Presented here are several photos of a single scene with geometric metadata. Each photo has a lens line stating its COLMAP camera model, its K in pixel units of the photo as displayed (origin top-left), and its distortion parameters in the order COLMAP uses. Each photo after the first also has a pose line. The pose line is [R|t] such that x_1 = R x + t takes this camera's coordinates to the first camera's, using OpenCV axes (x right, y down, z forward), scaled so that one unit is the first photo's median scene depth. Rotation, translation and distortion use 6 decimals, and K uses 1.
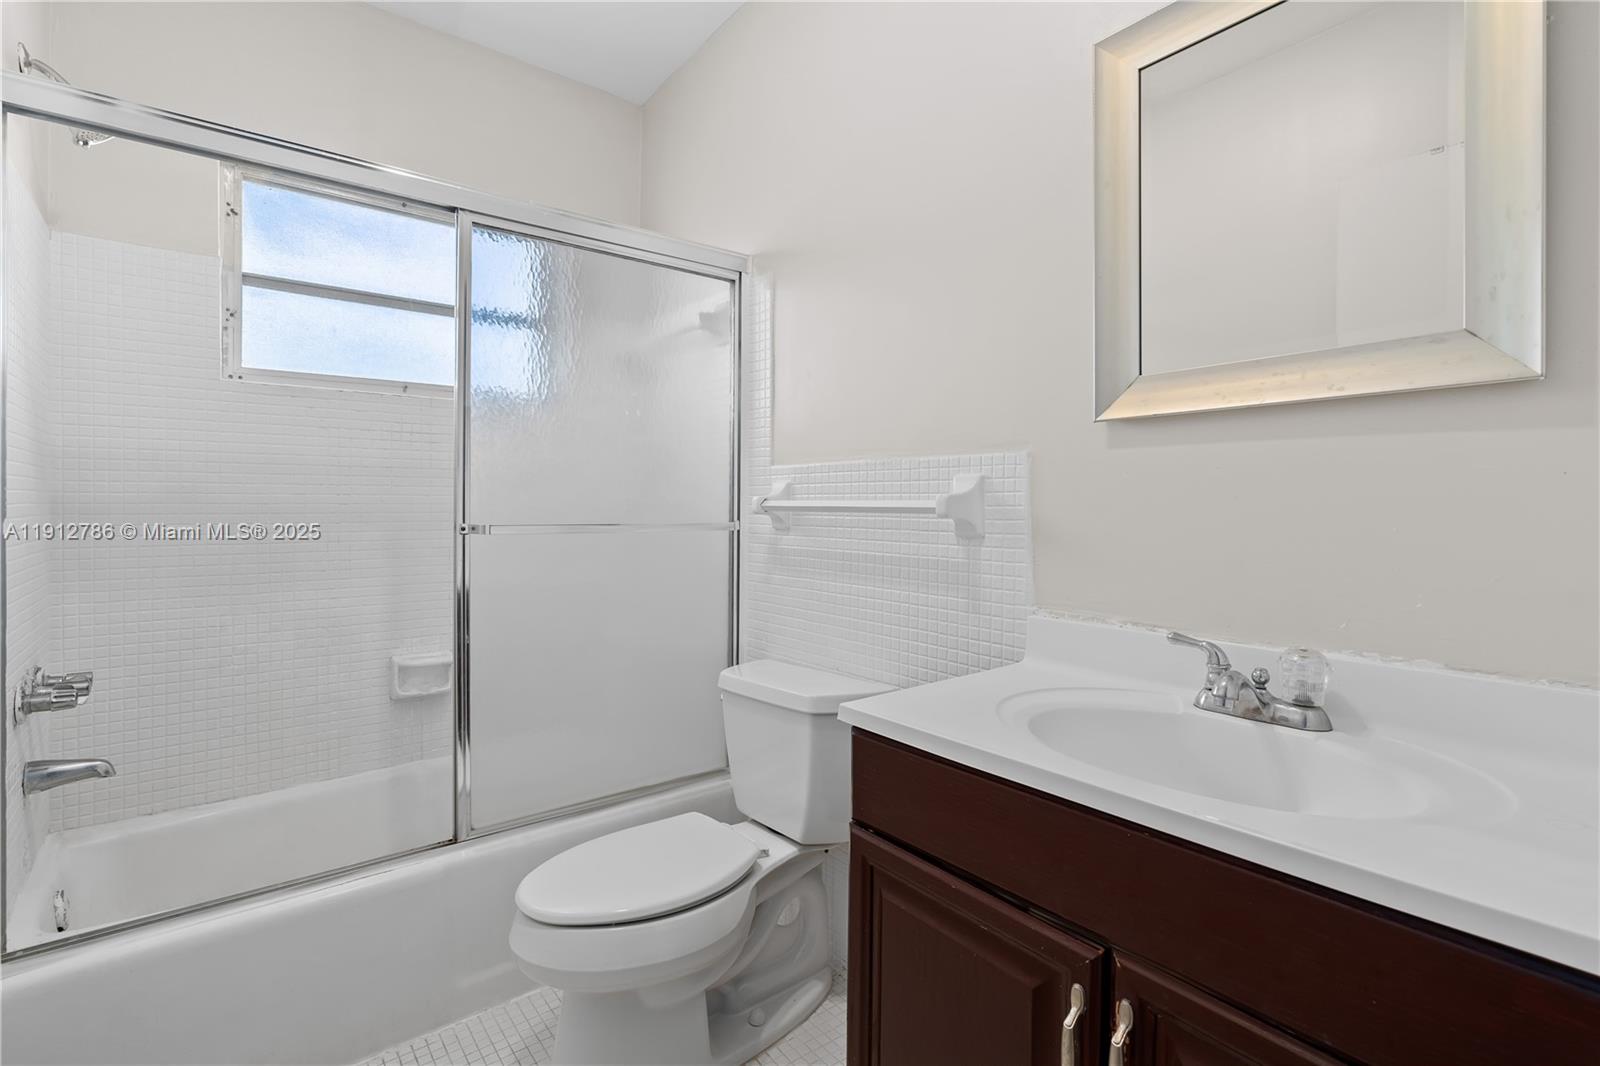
lens RADIAL K [[743.5, 0, 800.0], [0, 743.5, 533.0], [0, 0, 1]] dist [-0.003514, 0.000540]
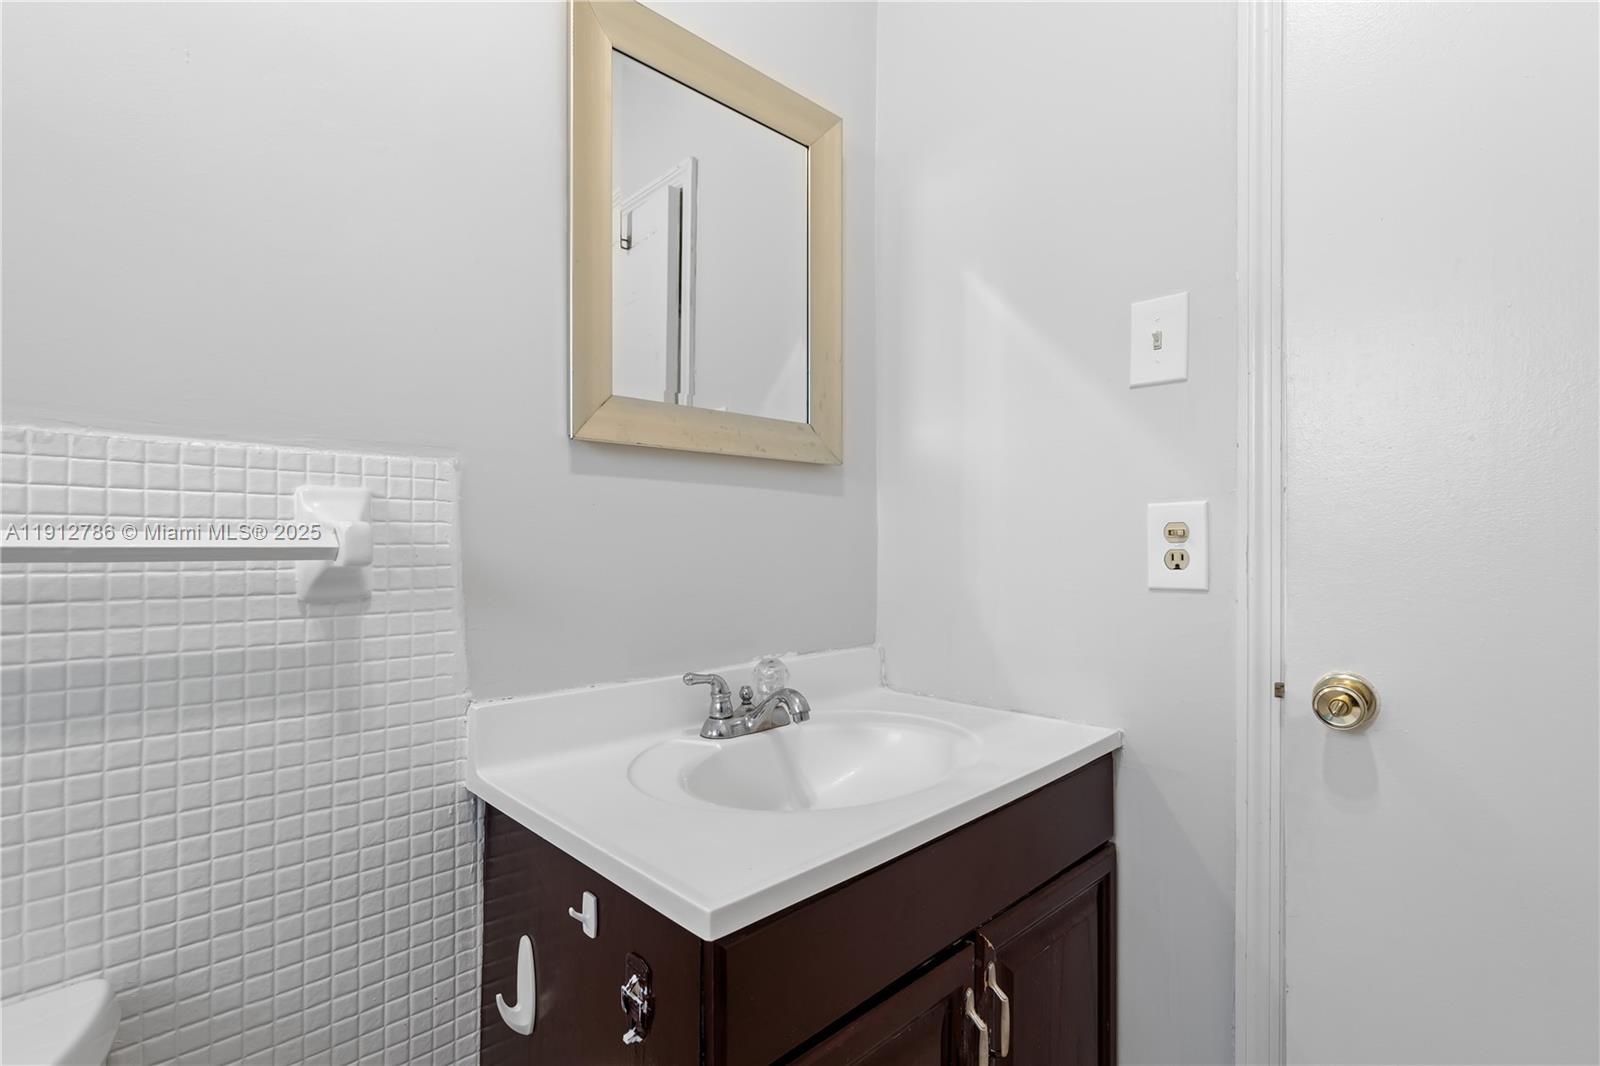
lens RADIAL K [[743.5, 0, 800.0], [0, 743.5, 533.0], [0, 0, 1]] dist [-0.003514, 0.000540]
pose [[-0.100474, 0.004102, 0.994931, -0.385454], [0.029788, 0.999556, -0.001113, -0.035993], [-0.994494, 0.029525, -0.100552, 0.761961]]
